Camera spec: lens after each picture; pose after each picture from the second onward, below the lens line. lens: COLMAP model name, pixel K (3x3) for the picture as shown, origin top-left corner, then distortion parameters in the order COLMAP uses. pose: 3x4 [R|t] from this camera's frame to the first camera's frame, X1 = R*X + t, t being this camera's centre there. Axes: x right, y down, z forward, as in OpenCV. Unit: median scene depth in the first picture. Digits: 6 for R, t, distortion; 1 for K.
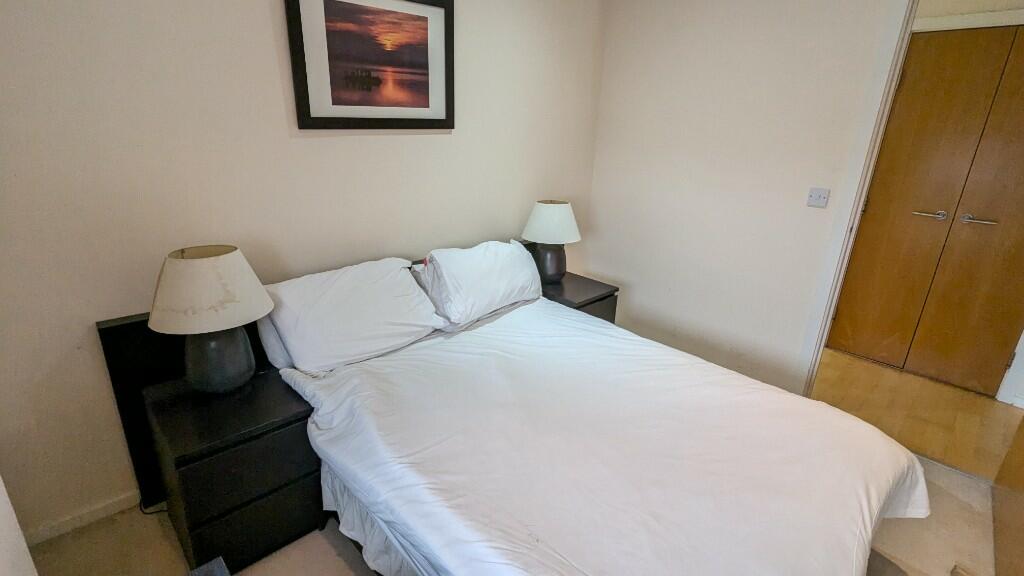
lens RADIAL K [[469.9, 0, 512.0], [0, 469.9, 288.0], [0, 0, 1]] dist [-0.001810, -0.000282]
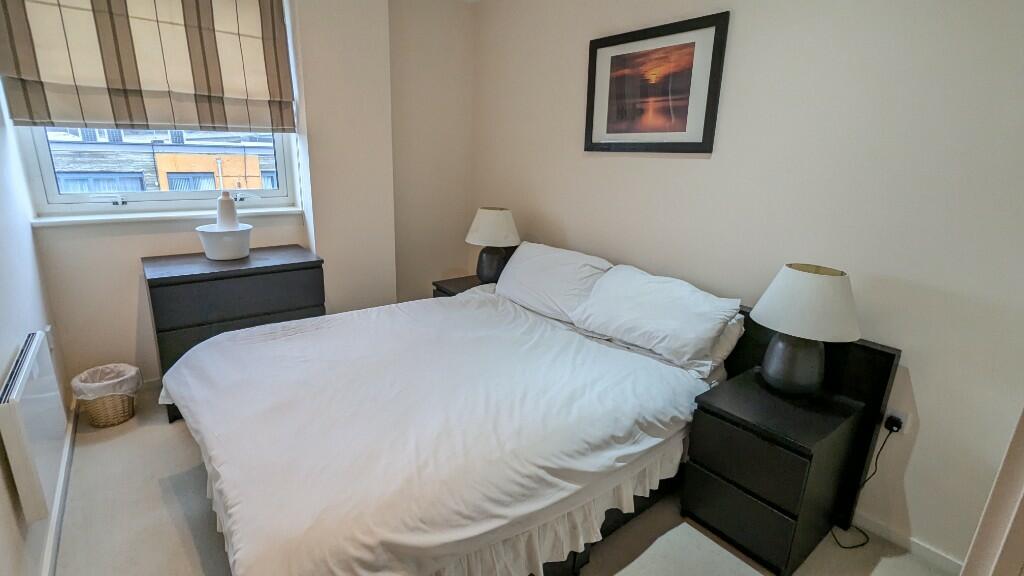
lens RADIAL K [[482.5, 0, 509.8], [0, 482.5, 284.6], [0, 0, 1]] dist [-0.000964, 0.000034]
pose [[-0.096841, 0.250828, -0.963176, 0.978754], [-0.354971, 0.895382, 0.268863, -0.257917], [0.929848, 0.367937, 0.002327, 0.836608]]
